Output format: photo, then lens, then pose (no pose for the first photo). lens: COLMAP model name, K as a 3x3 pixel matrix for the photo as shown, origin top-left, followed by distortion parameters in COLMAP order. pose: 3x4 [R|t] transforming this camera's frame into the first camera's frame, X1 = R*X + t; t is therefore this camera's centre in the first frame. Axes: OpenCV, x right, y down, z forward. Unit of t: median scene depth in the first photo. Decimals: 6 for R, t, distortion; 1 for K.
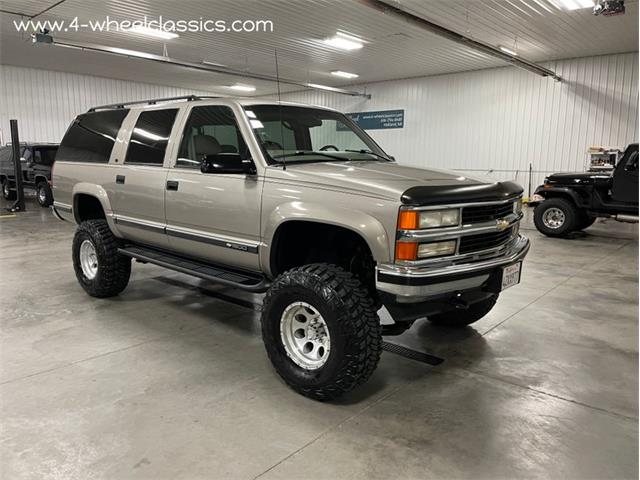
lens RADIAL K [[492.3, 0, 316.7], [0, 492.3, 239.4], [0, 0, 1]] dist [0.067900, -0.093254]
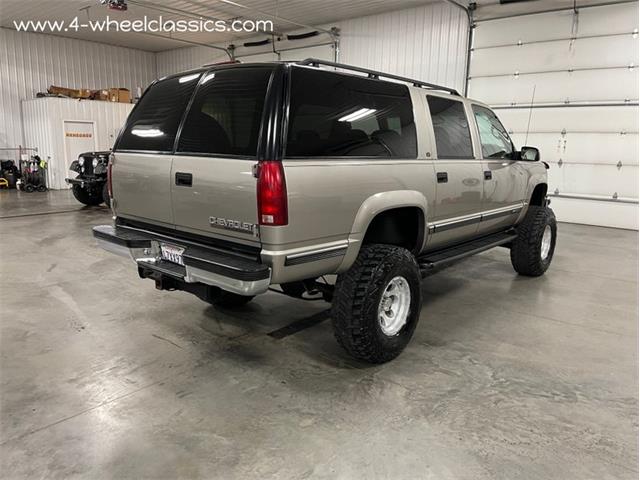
lens RADIAL K [[492.3, 0, 316.7], [0, 492.3, 239.4], [0, 0, 1]] dist [0.067900, -0.093254]
pose [[-0.052290, -0.200858, 0.978224, -1.191124], [0.140599, 0.968326, 0.206341, -0.216428], [-0.988685, 0.148327, -0.022393, 1.222345]]
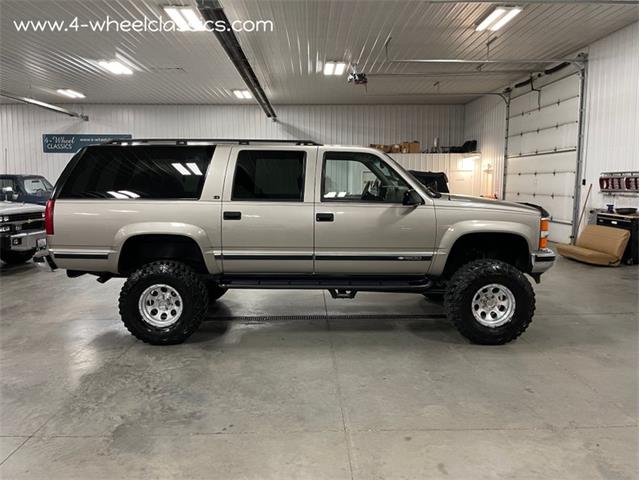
lens RADIAL K [[492.3, 0, 316.7], [0, 492.3, 239.4], [0, 0, 1]] dist [0.067900, -0.093254]
pose [[0.726511, -0.090876, 0.681119, -0.947603], [0.119703, 0.992798, 0.004781, -0.054813], [-0.676648, 0.078059, 0.732157, 0.139645]]
